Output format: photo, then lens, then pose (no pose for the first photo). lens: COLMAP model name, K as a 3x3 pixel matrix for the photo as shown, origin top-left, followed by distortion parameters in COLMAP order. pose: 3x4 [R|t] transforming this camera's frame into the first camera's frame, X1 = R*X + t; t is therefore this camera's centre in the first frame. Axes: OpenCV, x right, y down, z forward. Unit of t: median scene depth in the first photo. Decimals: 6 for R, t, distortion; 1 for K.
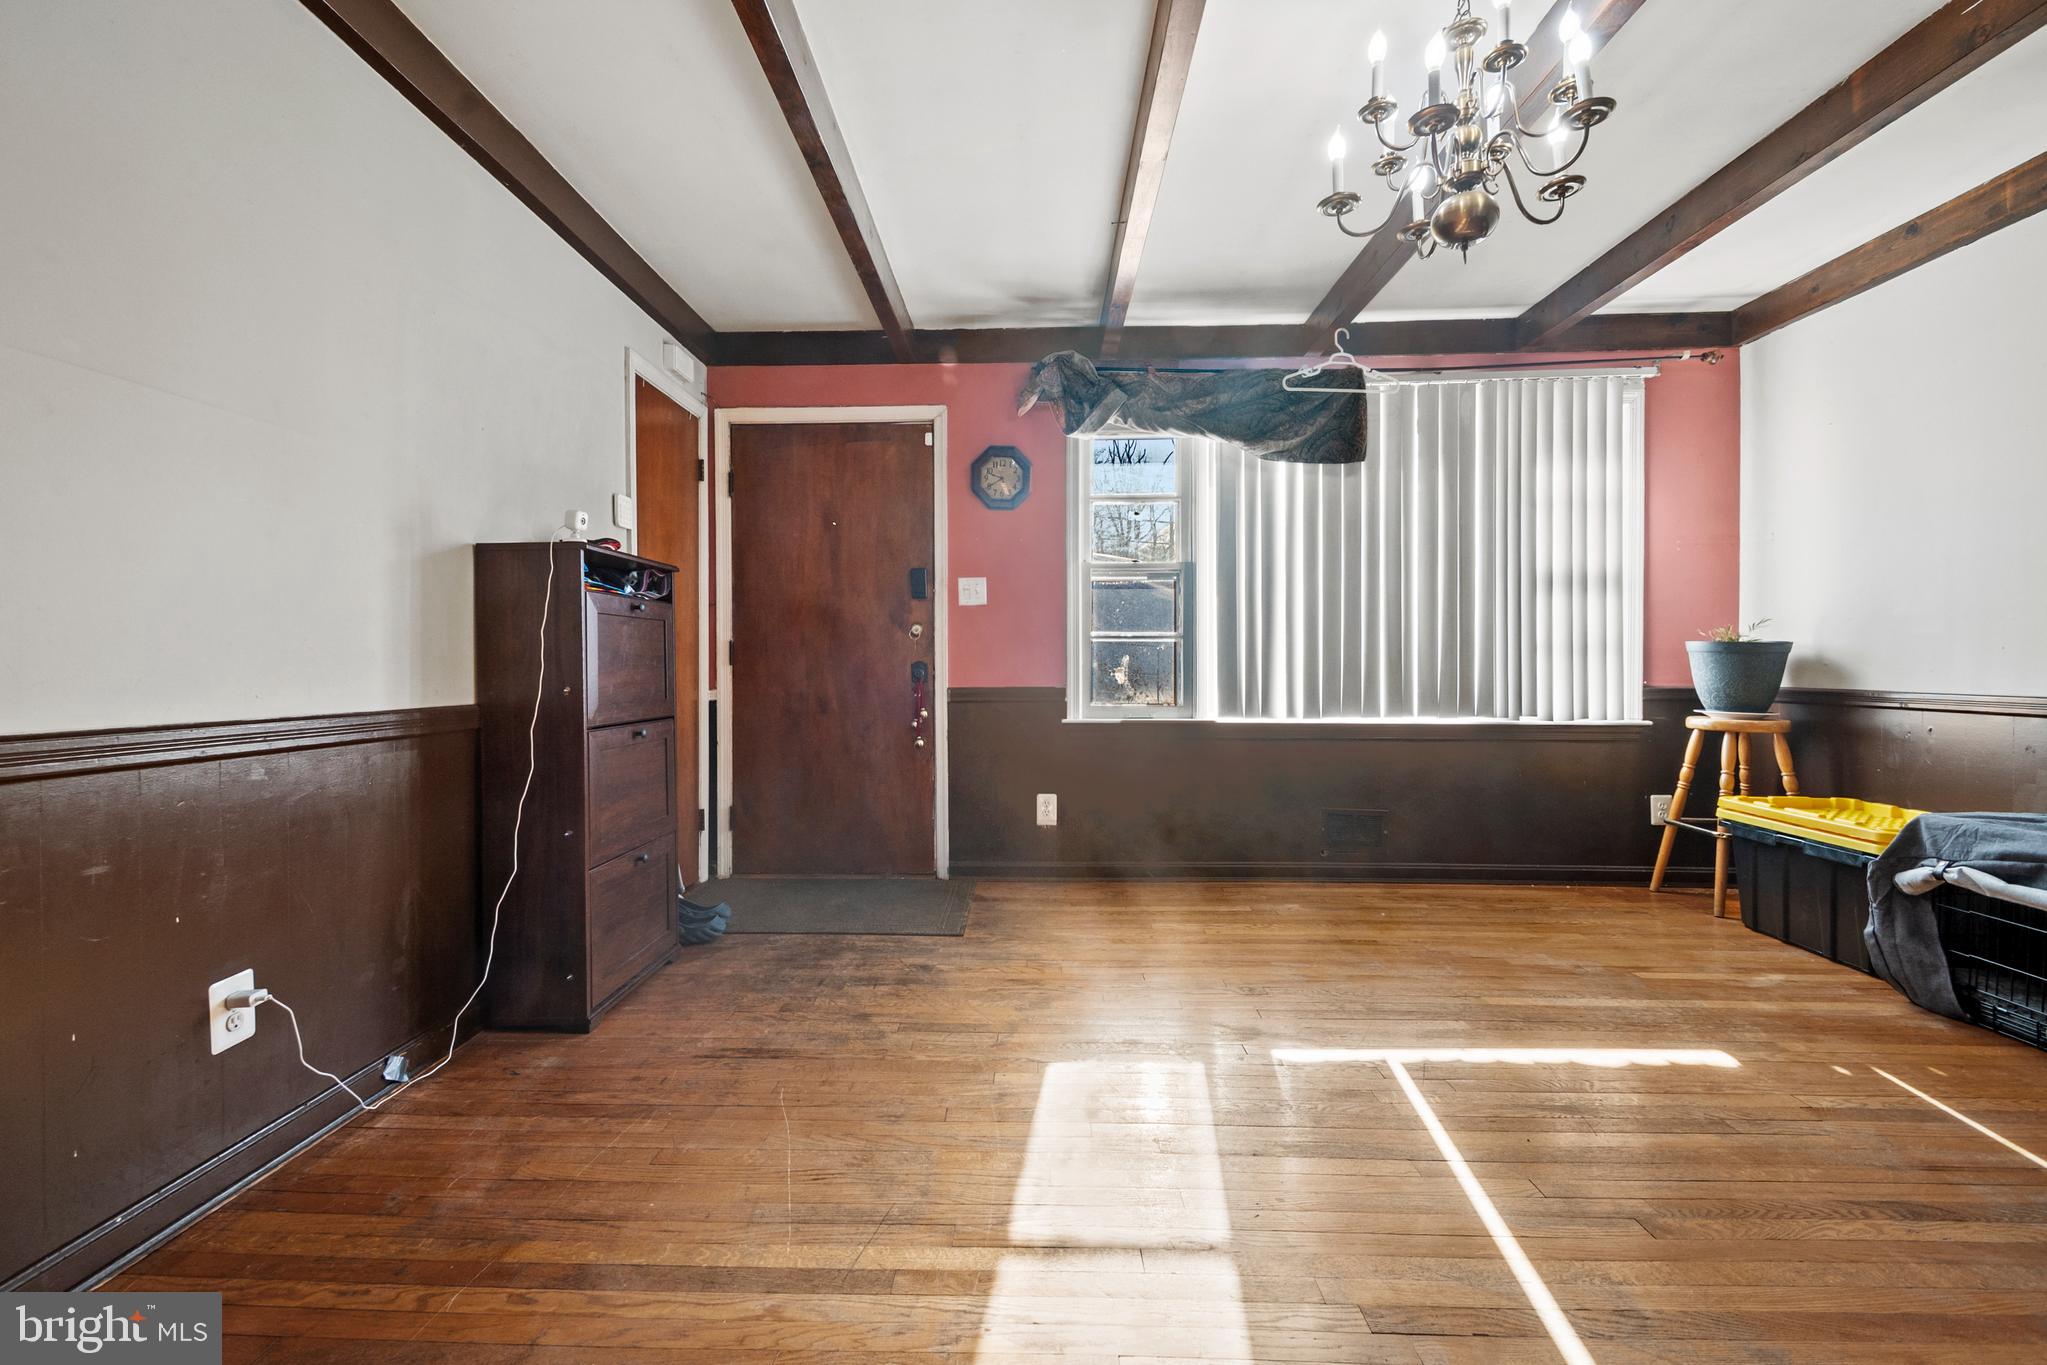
lens RADIAL K [[898.1, 0, 1018.9], [0, 898.1, 672.1], [0, 0, 1]] dist [0.001354, -0.000798]
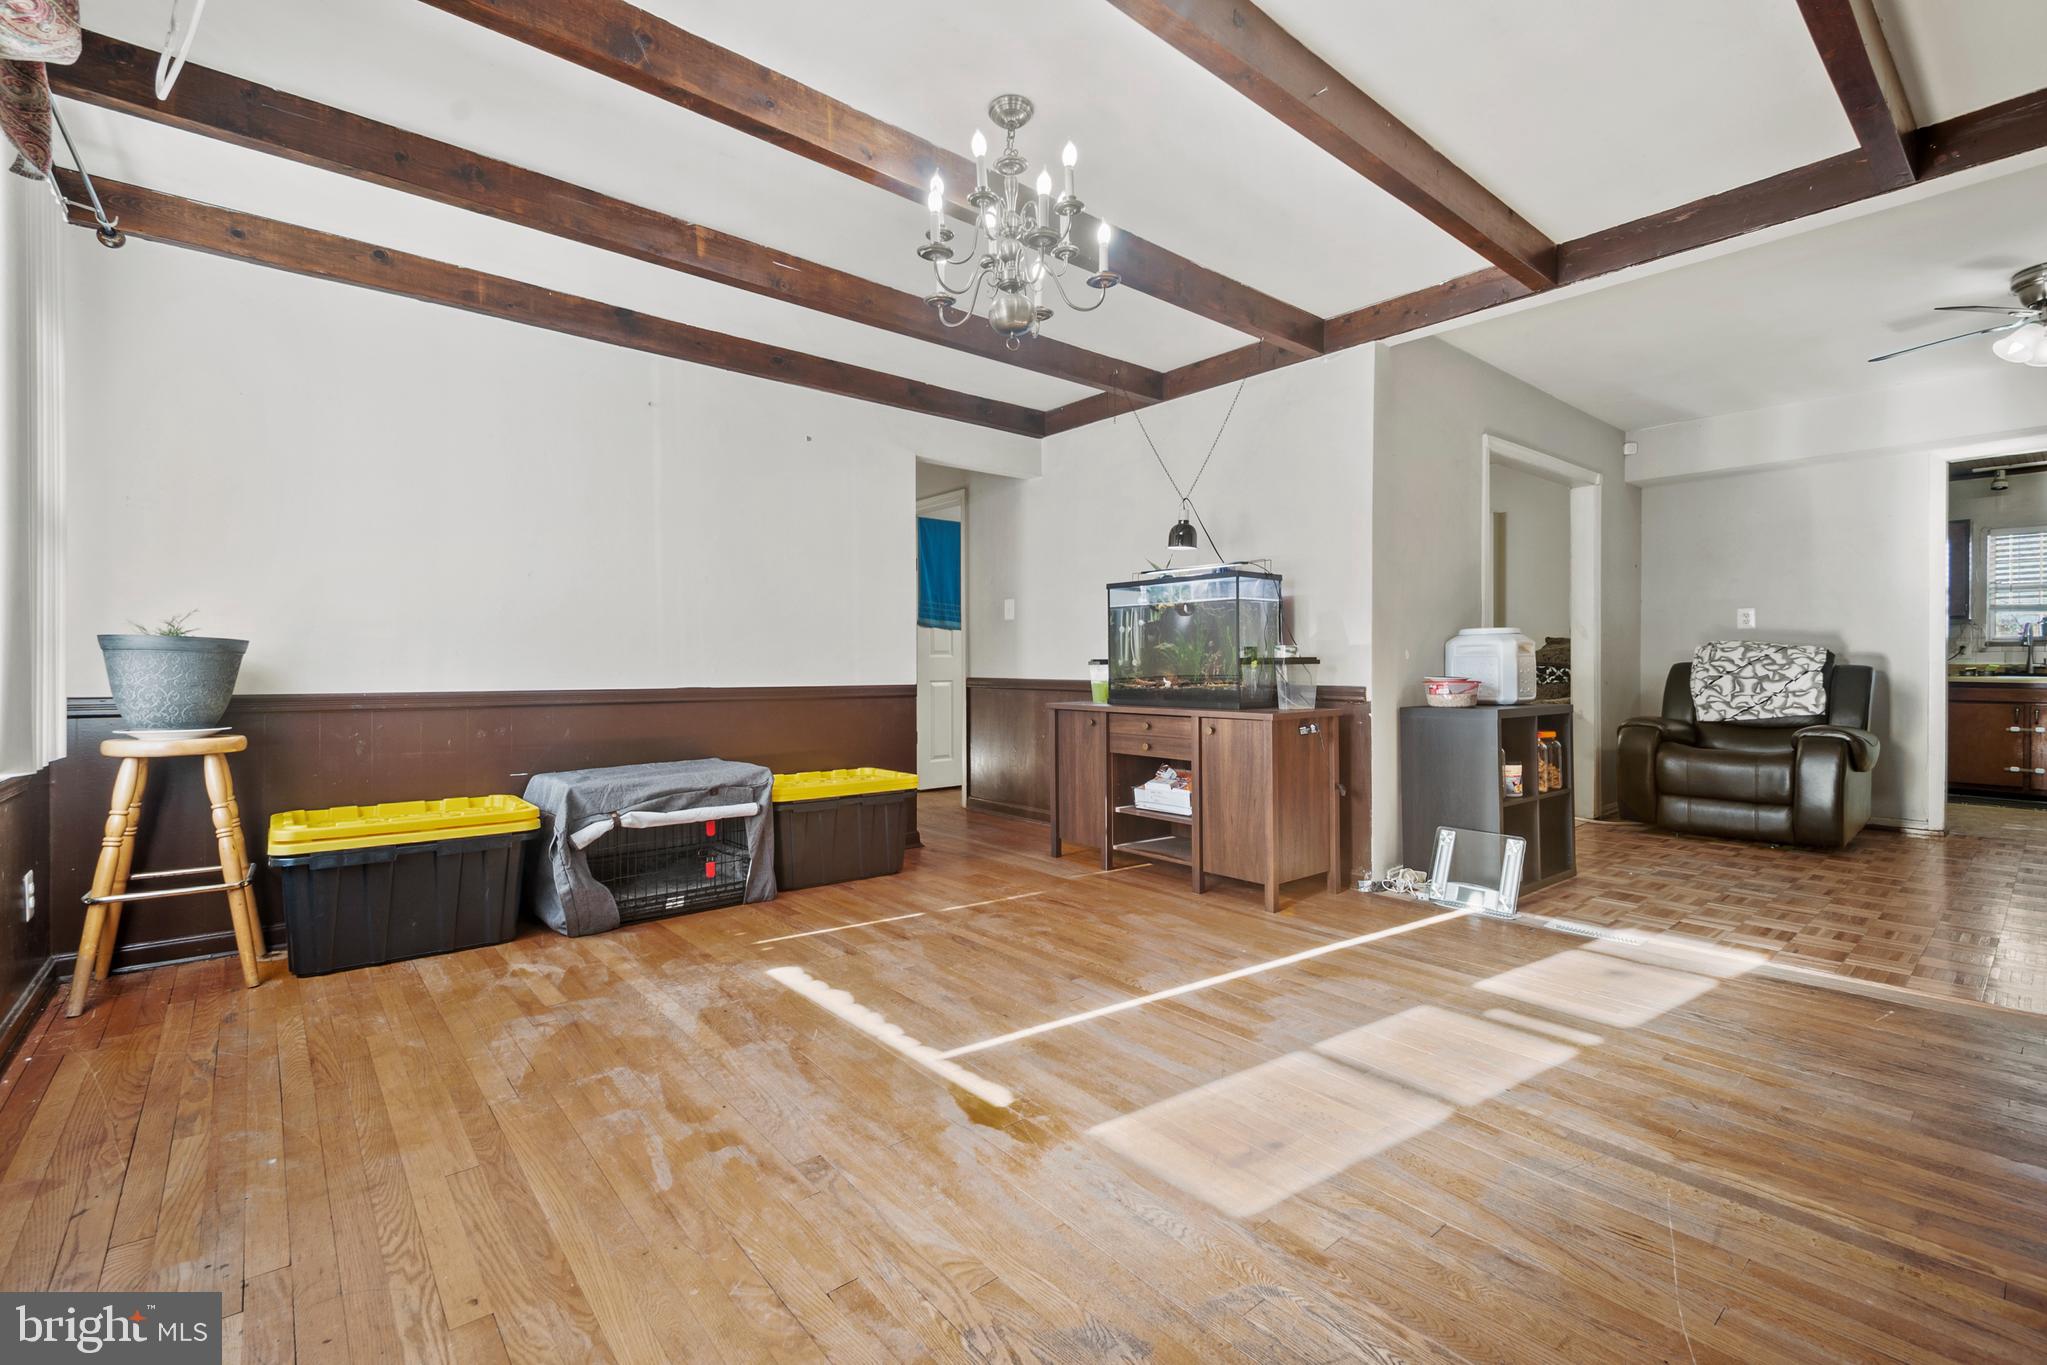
lens RADIAL K [[898.1, 0, 987.2], [0, 898.1, 664.2], [0, 0, 1]] dist [0.001354, -0.000798]
pose [[-0.650513, 0.003601, 0.759487, -0.329150], [0.011169, 0.999926, 0.004825, -0.010113], [-0.759413, 0.011621, -0.650505, 1.386246]]
